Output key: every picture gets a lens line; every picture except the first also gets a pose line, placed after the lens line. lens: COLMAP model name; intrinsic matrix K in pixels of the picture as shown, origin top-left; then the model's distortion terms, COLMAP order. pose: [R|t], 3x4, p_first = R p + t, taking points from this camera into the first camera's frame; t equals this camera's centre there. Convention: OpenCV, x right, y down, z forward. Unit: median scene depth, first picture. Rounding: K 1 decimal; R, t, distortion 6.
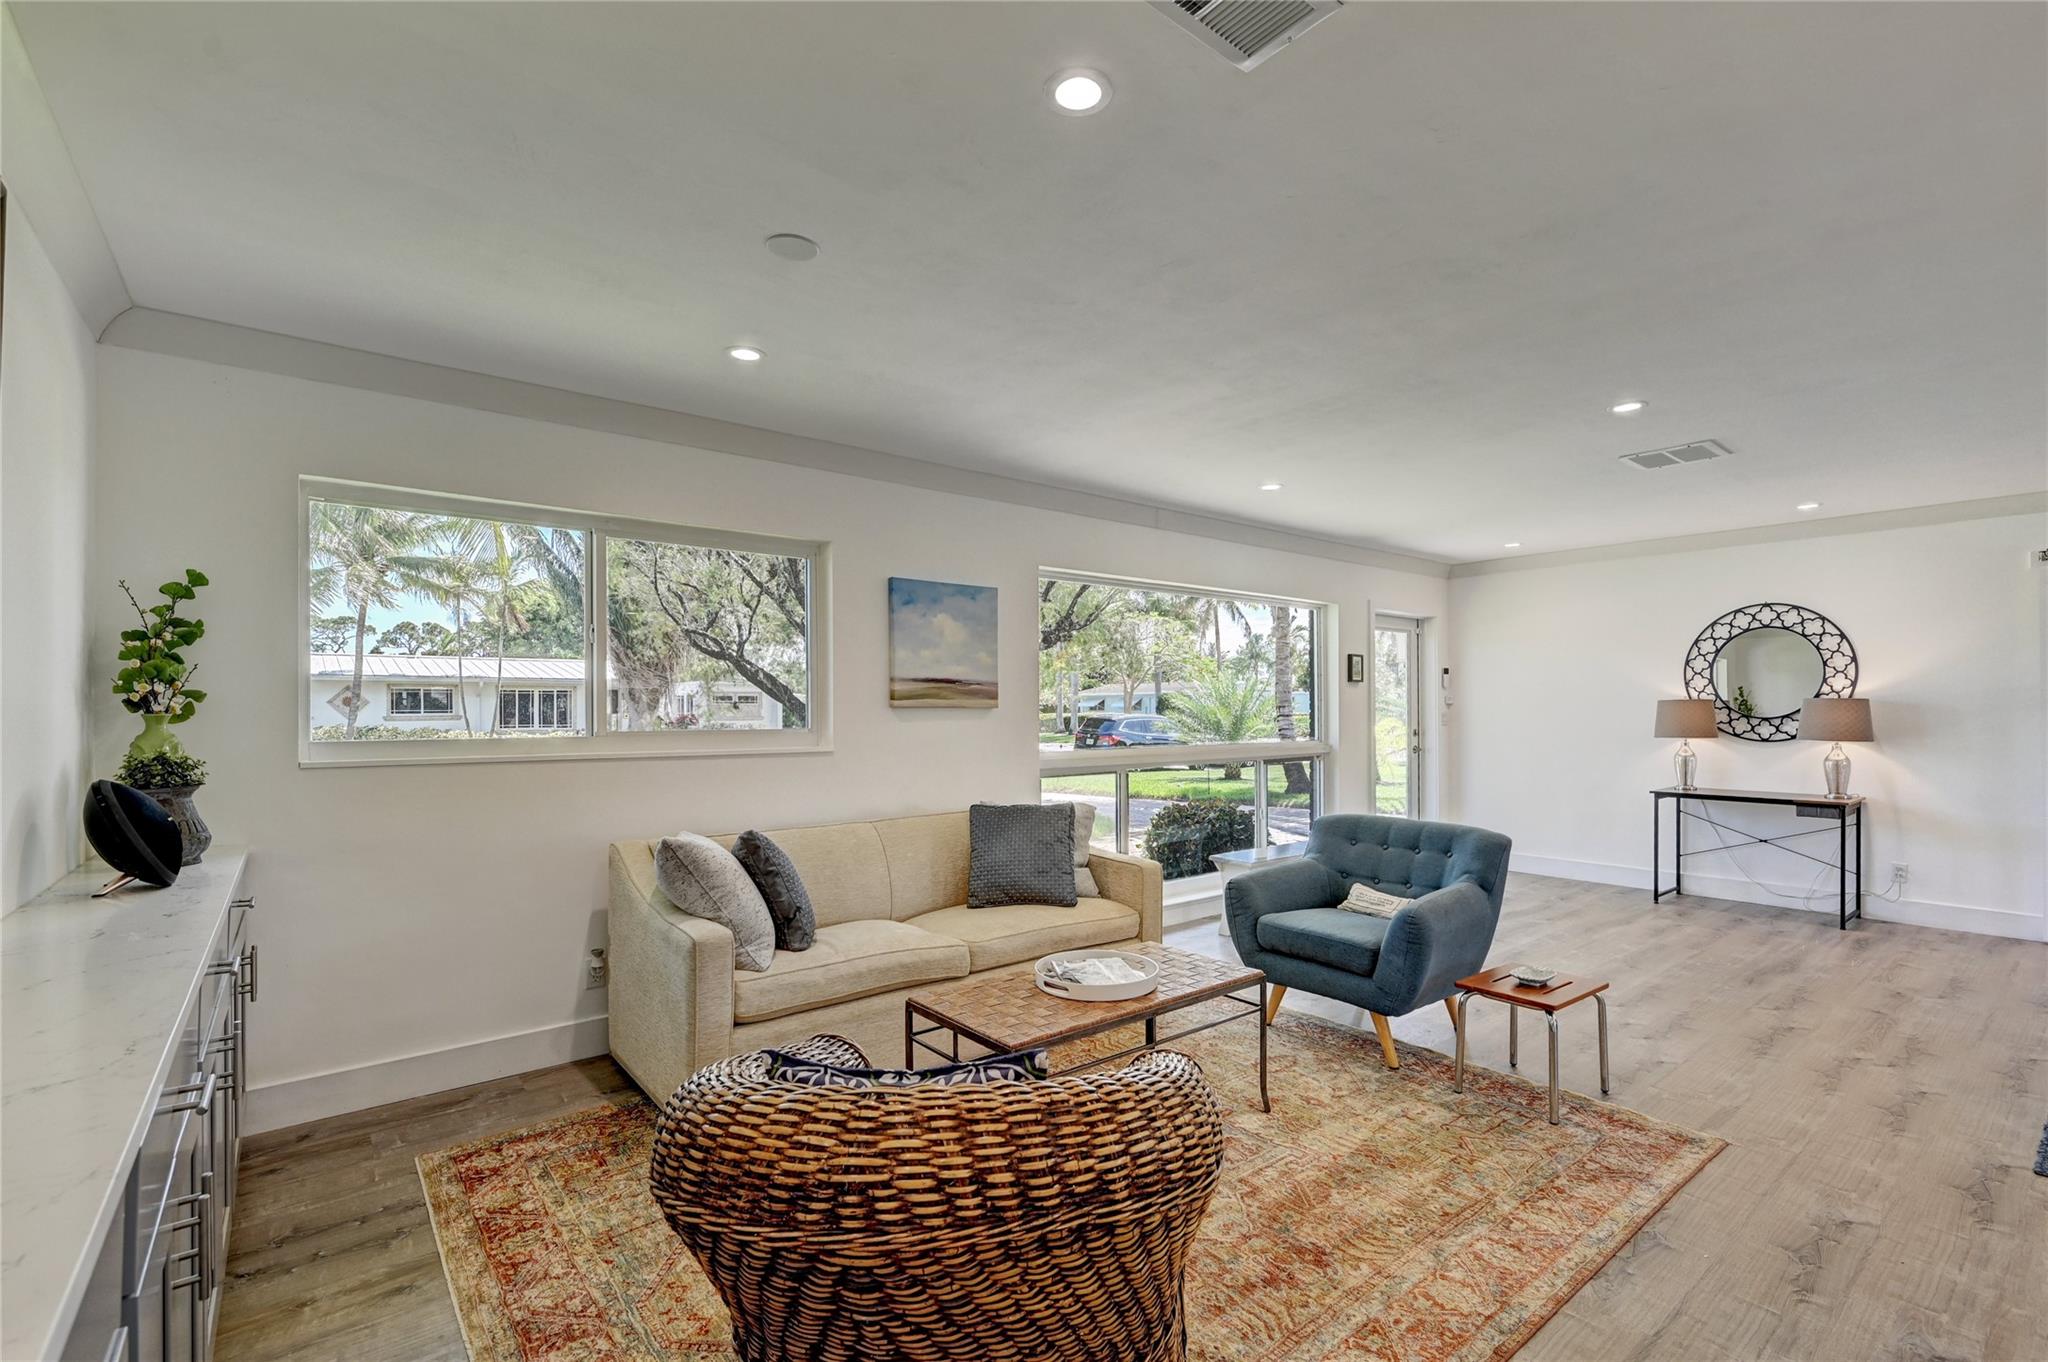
lens RADIAL K [[911.2, 0, 1057.8], [0, 911.2, 713.7], [0, 0, 1]] dist [-0.000373, -0.000211]
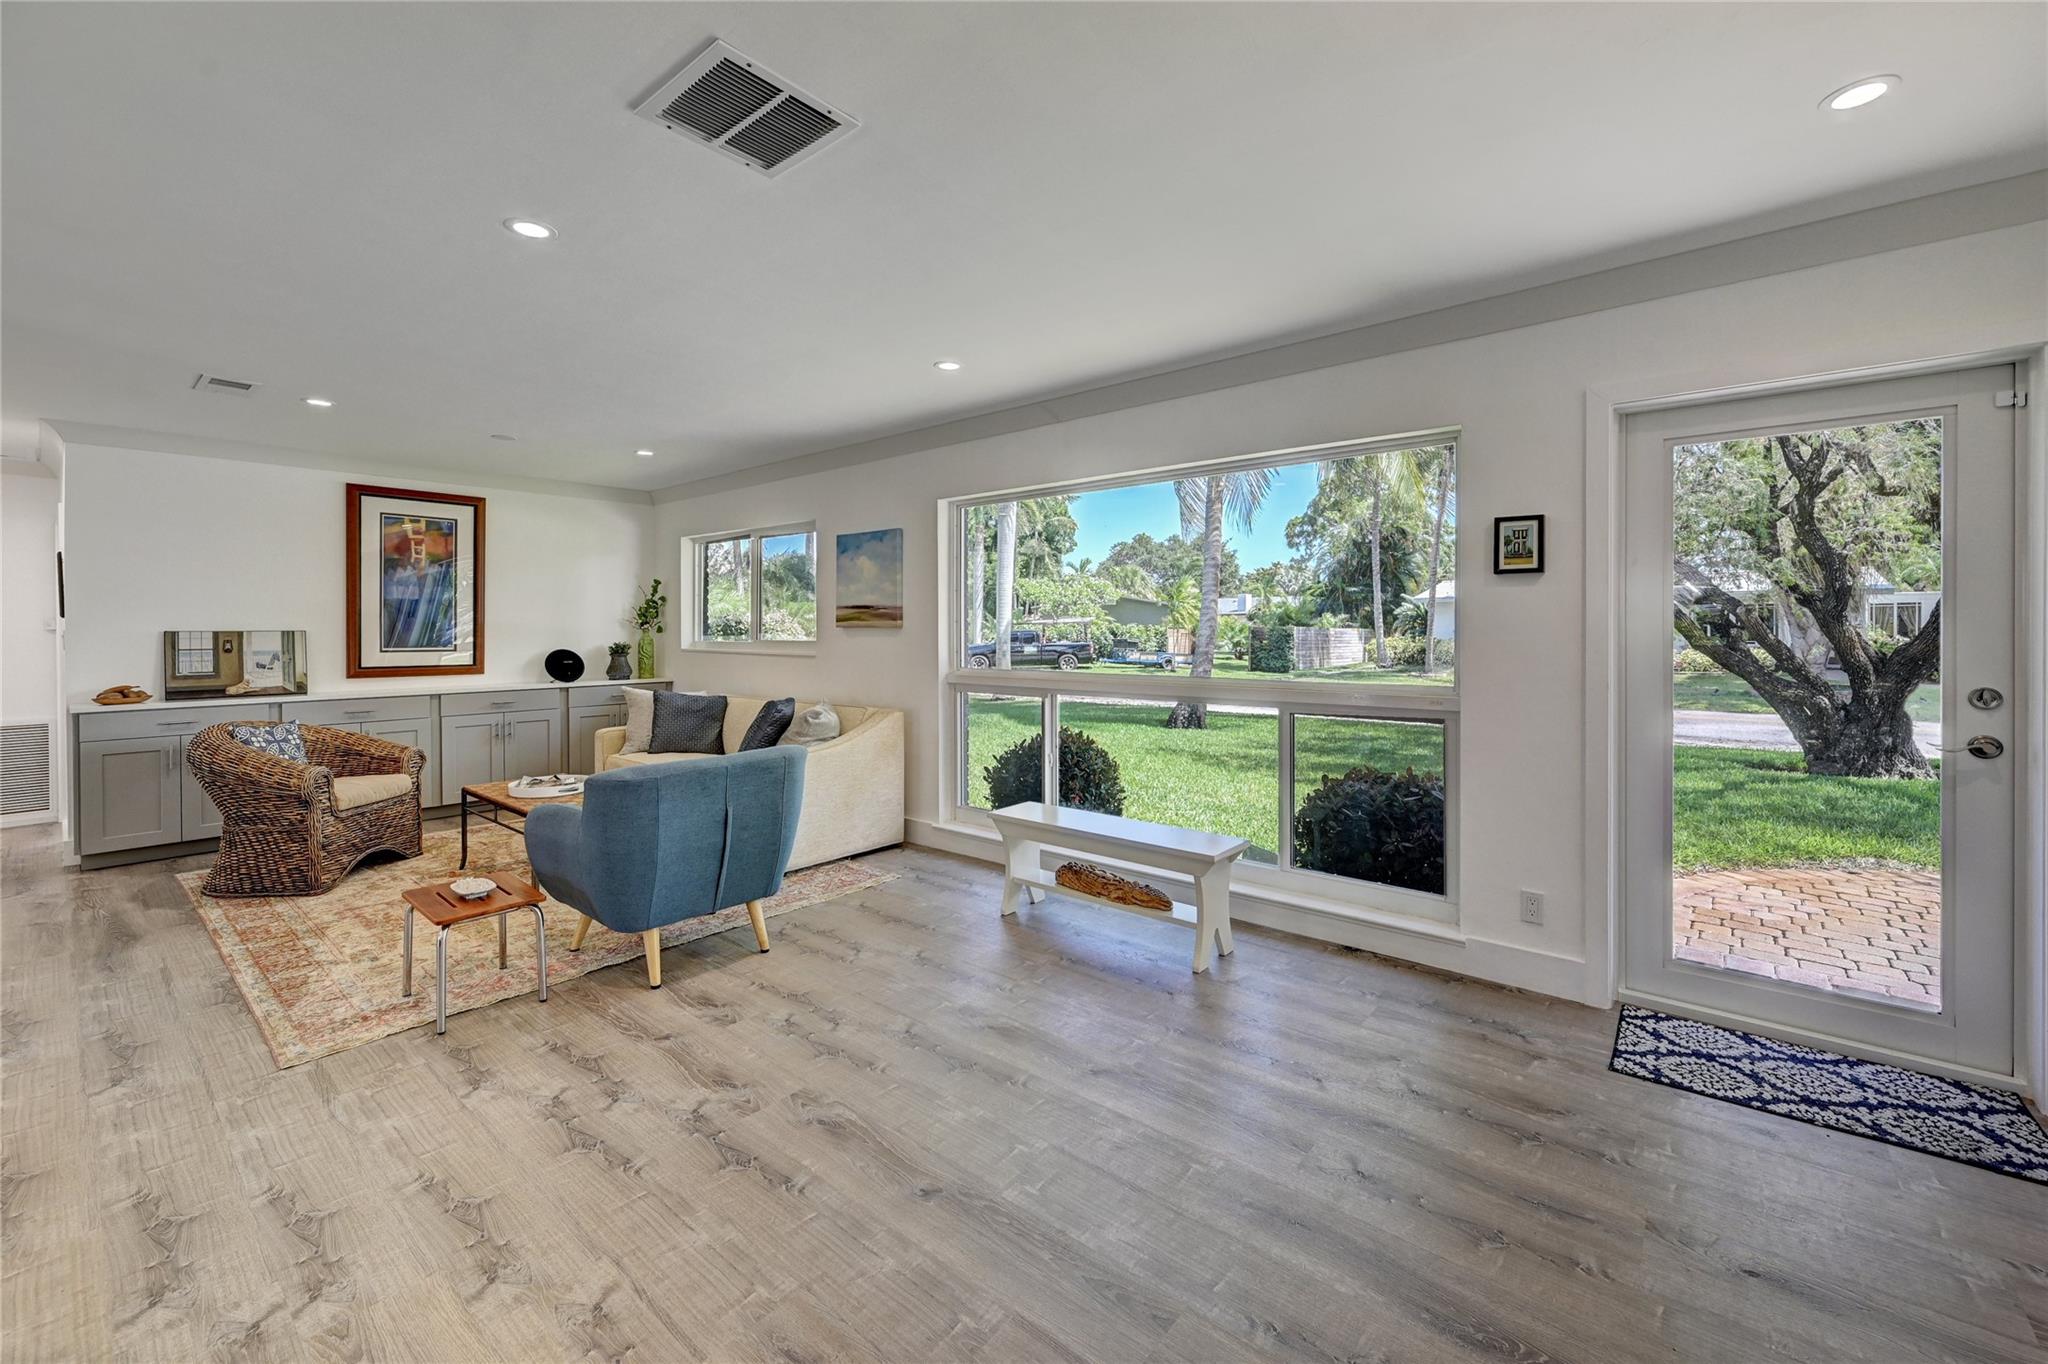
lens RADIAL K [[827.1, 0, 1022.3], [0, 827.1, 632.6], [0, 0, 1]] dist [-0.000182, 0.000356]
pose [[0.177785, 0.009013, -0.984028, 1.110941], [-0.002883, 0.999959, 0.008638, -0.010103], [0.984065, 0.001302, 0.177804, 1.030002]]
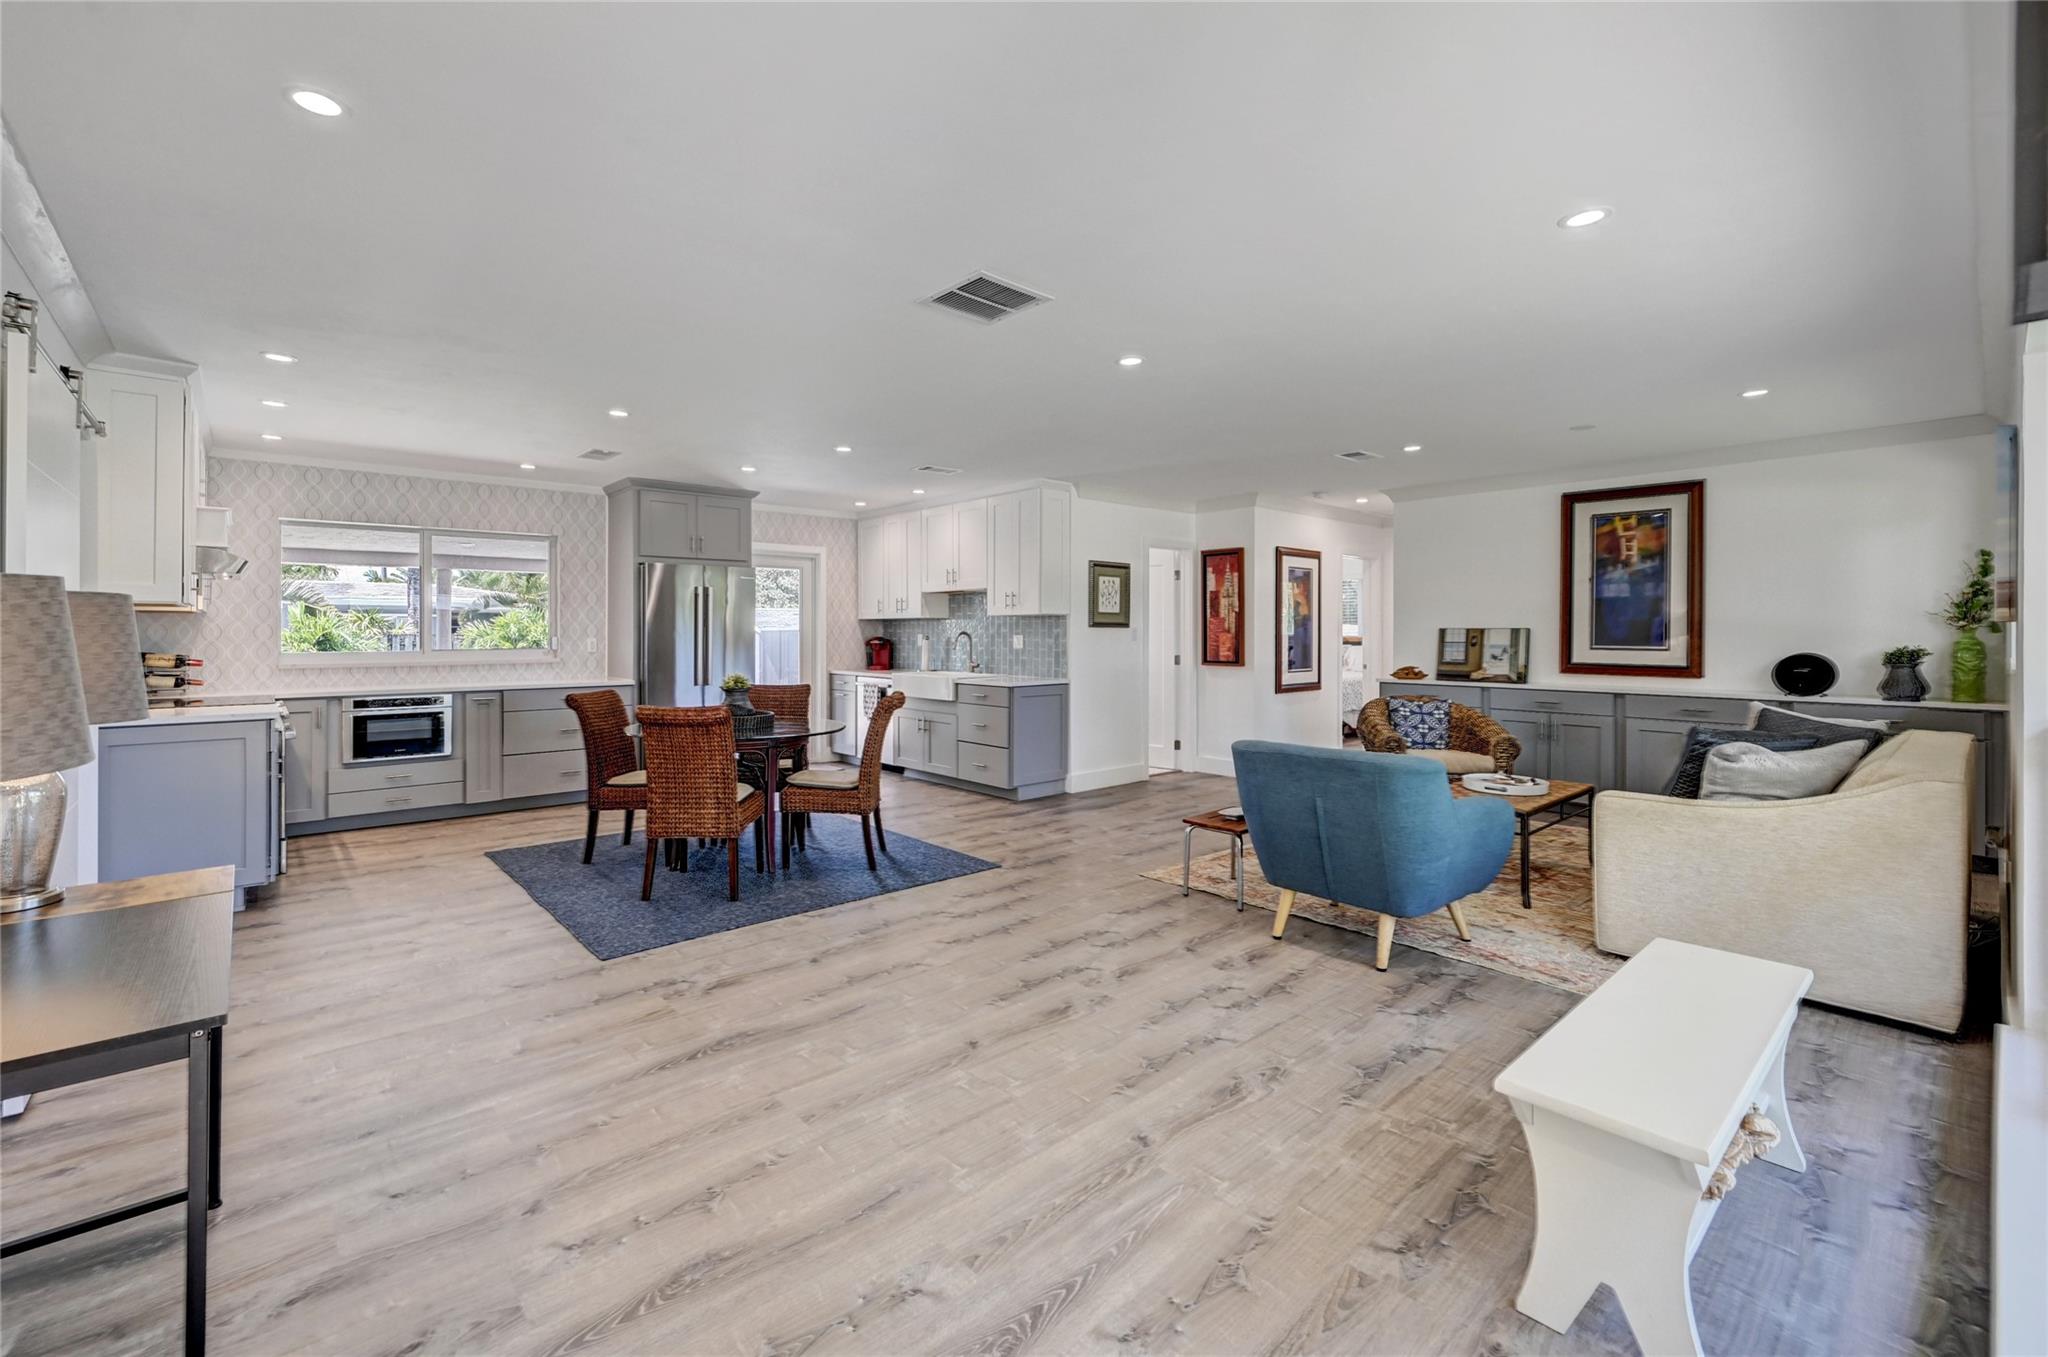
lens RADIAL K [[871.8, 0, 975.3], [0, 871.8, 622.3], [0, 0, 1]] dist [-0.002121, -0.000233]
pose [[-0.999982, 0.003477, -0.004855, 0.668593], [0.003500, 0.999983, -0.004724, -0.006121], [0.004838, -0.004741, -0.999977, 1.688501]]
